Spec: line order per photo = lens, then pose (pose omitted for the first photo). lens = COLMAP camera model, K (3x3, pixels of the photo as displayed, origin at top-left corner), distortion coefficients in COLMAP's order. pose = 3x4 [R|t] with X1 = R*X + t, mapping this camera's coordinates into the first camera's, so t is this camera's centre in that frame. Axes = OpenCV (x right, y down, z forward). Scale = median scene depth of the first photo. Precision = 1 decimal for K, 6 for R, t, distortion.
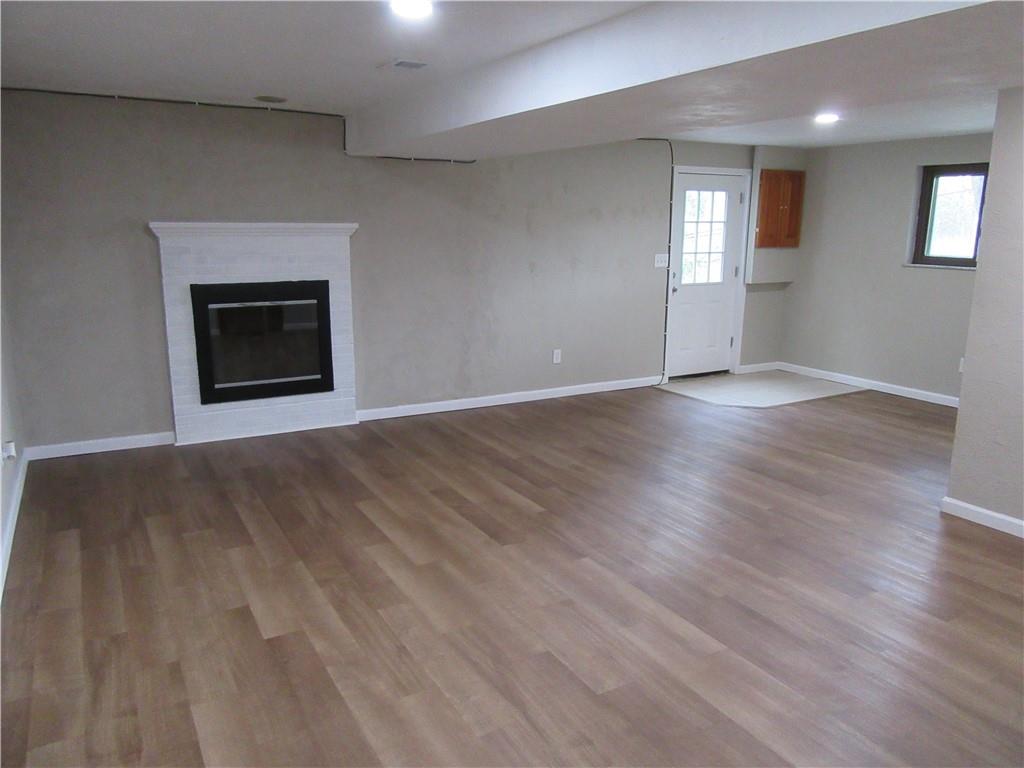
lens RADIAL K [[759.0, 0, 515.2], [0, 759.0, 385.2], [0, 0, 1]] dist [-0.008654, -0.001633]
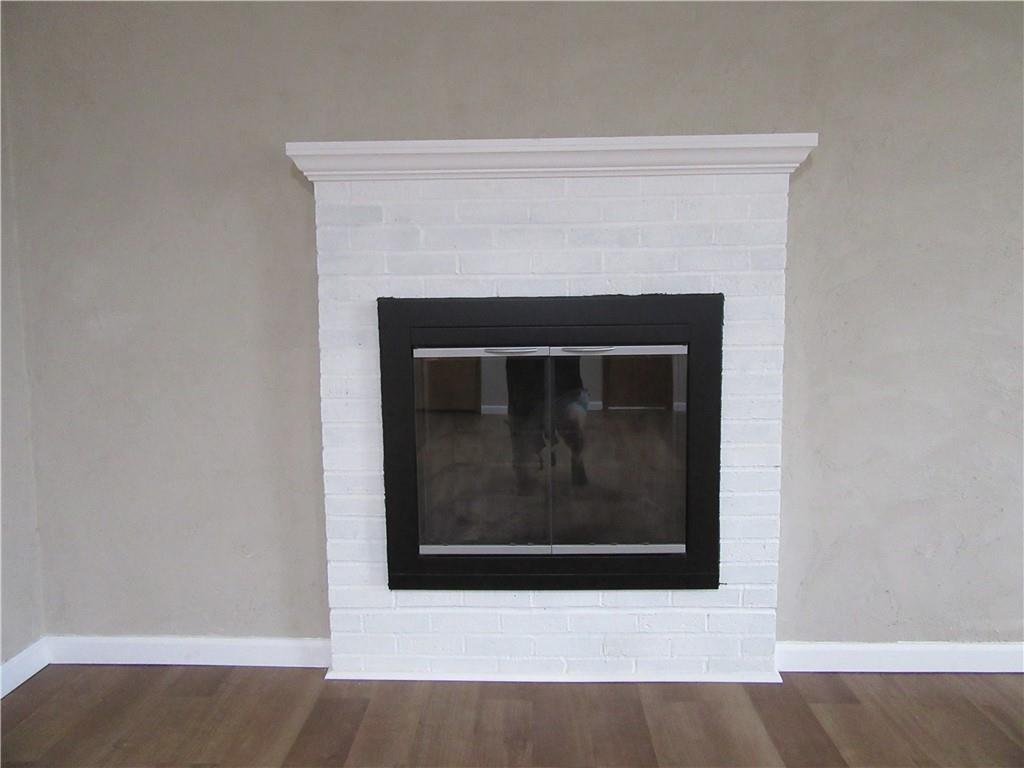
lens RADIAL K [[759.0, 0, 515.2], [0, 759.0, 385.2], [0, 0, 1]] dist [-0.008654, -0.001633]
pose [[0.853569, 0.043715, -0.519143, -0.147688], [-0.093349, 0.993180, -0.069852, -0.062788], [0.512549, 0.108084, 0.851828, 0.678624]]
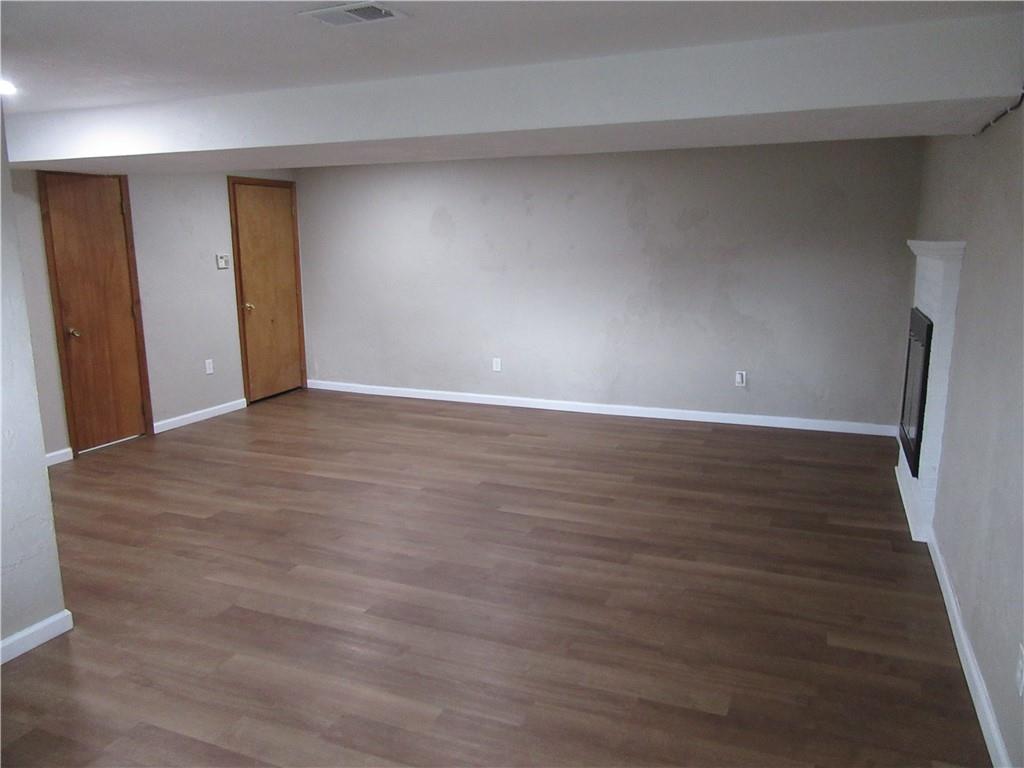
lens RADIAL K [[759.0, 0, 515.2], [0, 759.0, 385.2], [0, 0, 1]] dist [-0.008654, -0.001633]
pose [[-0.791631, 0.117551, -0.599585, 0.512242], [-0.123947, 0.930018, 0.345981, -0.297177], [0.598296, 0.348207, -0.721661, 1.378377]]
